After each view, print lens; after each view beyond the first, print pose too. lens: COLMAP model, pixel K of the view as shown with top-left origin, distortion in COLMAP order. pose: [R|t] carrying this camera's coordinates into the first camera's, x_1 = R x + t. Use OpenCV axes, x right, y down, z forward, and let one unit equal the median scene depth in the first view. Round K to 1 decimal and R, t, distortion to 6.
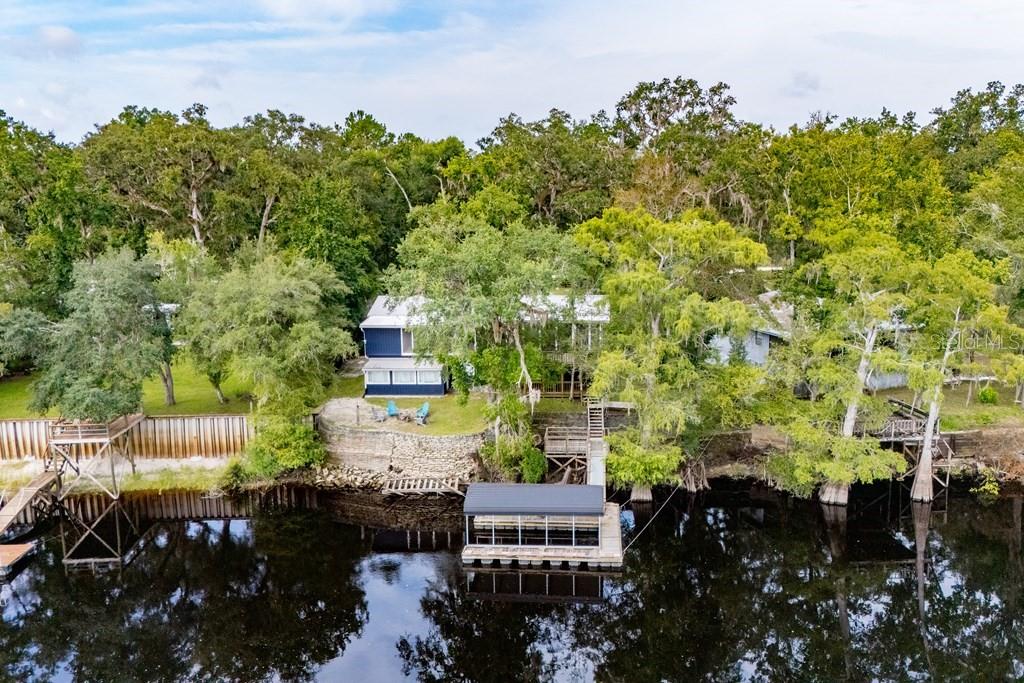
lens RADIAL K [[841.3, 0, 528.7], [0, 841.3, 359.7], [0, 0, 1]] dist [0.009782, 0.006437]
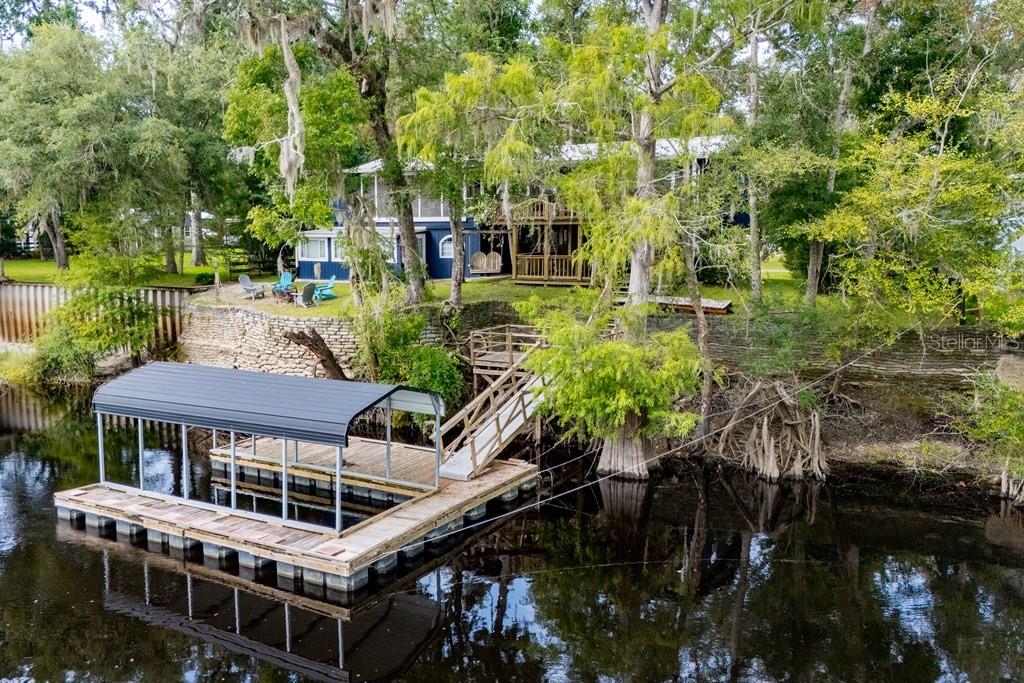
lens RADIAL K [[841.3, 0, 528.7], [0, 841.3, 359.7], [0, 0, 1]] dist [0.009782, 0.006437]
pose [[0.893173, 0.060298, -0.445652, 0.268595], [-0.091291, 0.994648, -0.048386, 0.130577], [0.440349, 0.083901, 0.893898, 0.580495]]
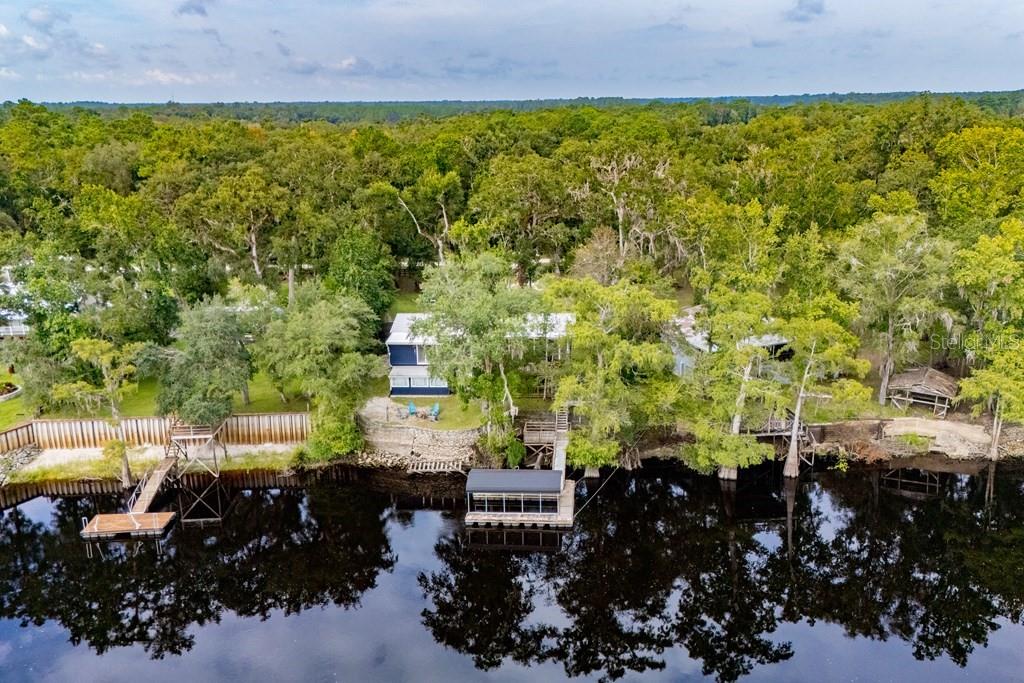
lens RADIAL K [[841.3, 0, 528.7], [0, 841.3, 359.7], [0, 0, 1]] dist [0.009782, 0.006437]
pose [[0.999988, -0.002834, 0.003967, 0.022796], [0.002519, 0.997002, 0.077339, -0.134806], [-0.004175, -0.077328, 0.996997, -0.378986]]
